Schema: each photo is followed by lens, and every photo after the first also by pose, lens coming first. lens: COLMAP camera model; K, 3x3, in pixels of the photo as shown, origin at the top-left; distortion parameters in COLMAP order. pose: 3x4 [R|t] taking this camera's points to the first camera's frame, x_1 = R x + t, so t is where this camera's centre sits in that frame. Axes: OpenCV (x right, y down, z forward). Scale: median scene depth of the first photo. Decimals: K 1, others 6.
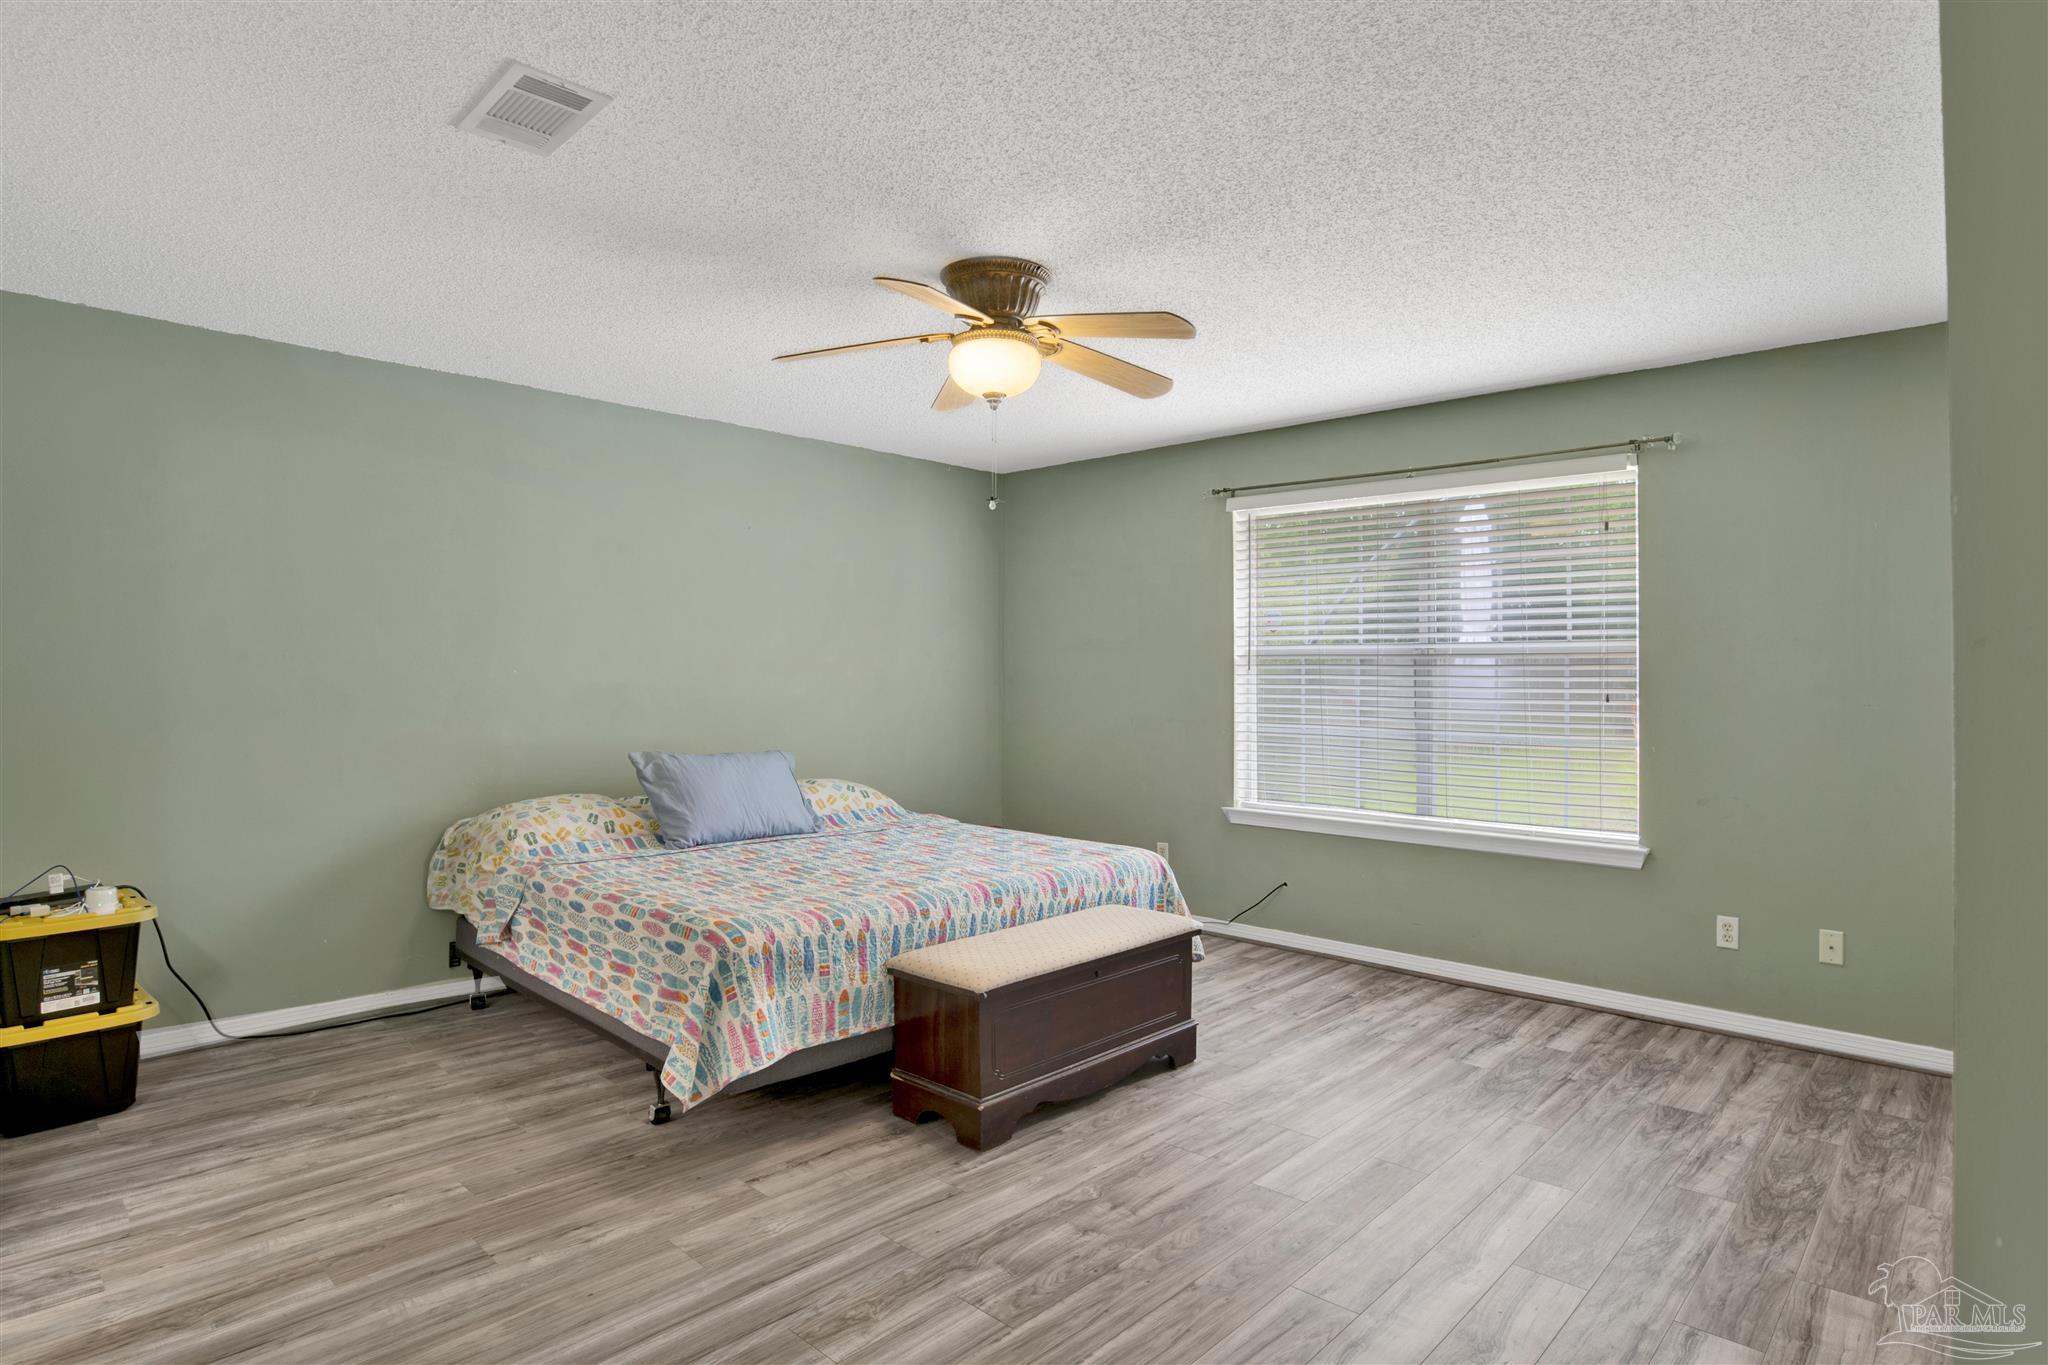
lens RADIAL K [[1102.8, 0, 1020.7], [0, 1102.8, 647.6], [0, 0, 1]] dist [-0.088818, 0.036502]
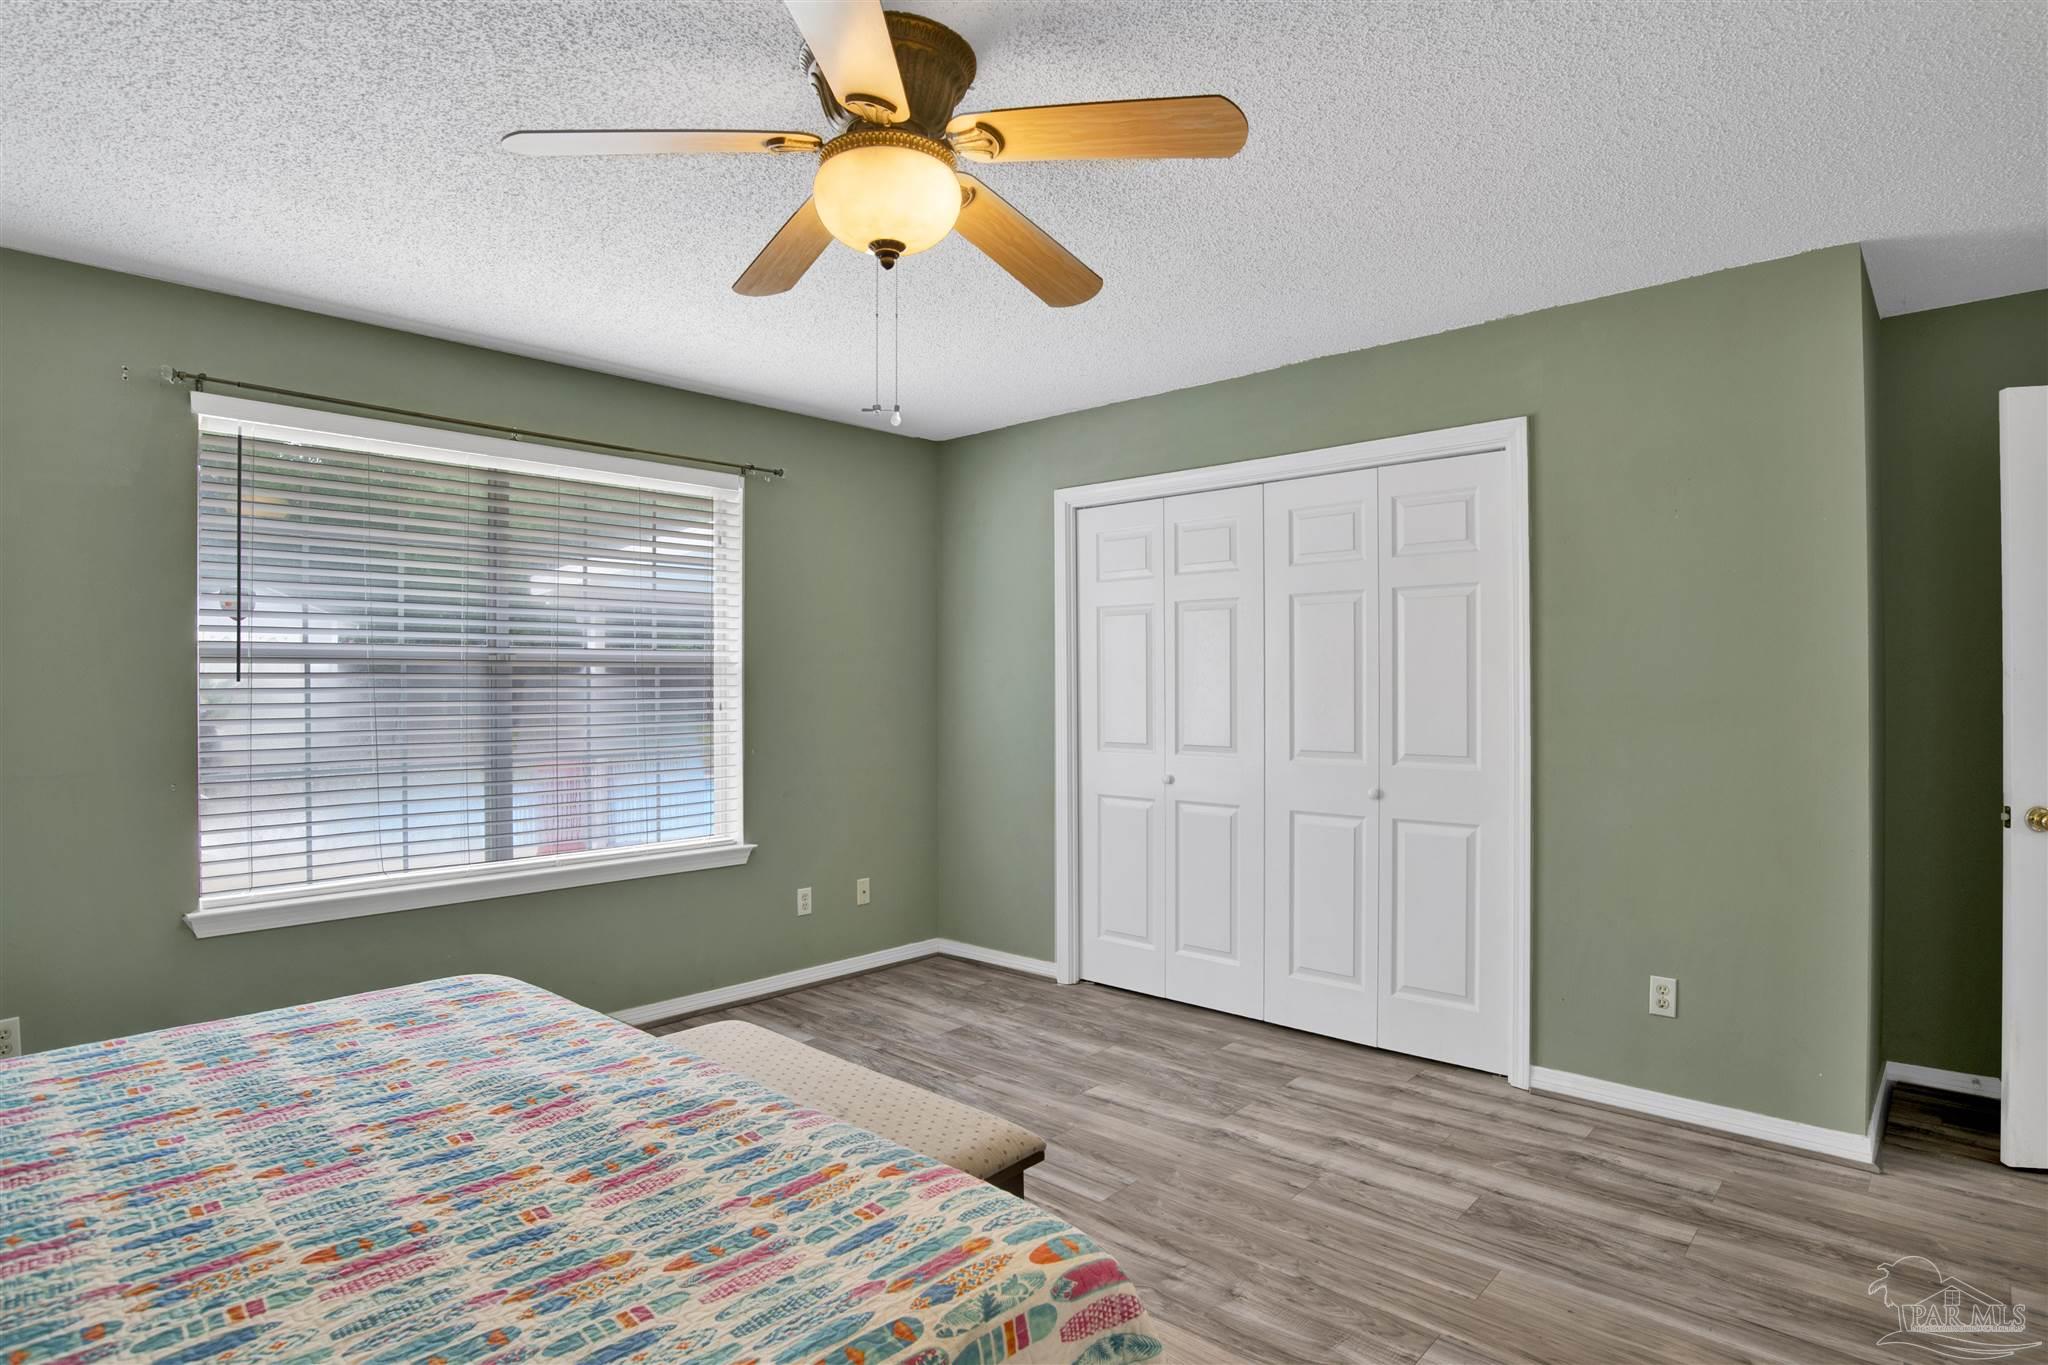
lens RADIAL K [[1113.2, 0, 1023.8], [0, 1113.2, 654.3], [0, 0, 1]] dist [-0.044011, 0.000168]
pose [[-0.041938, 0.016574, 0.998983, -0.578018], [-0.019589, 0.999657, -0.017407, 0.010249], [-0.998928, -0.020299, -0.041599, 0.813398]]
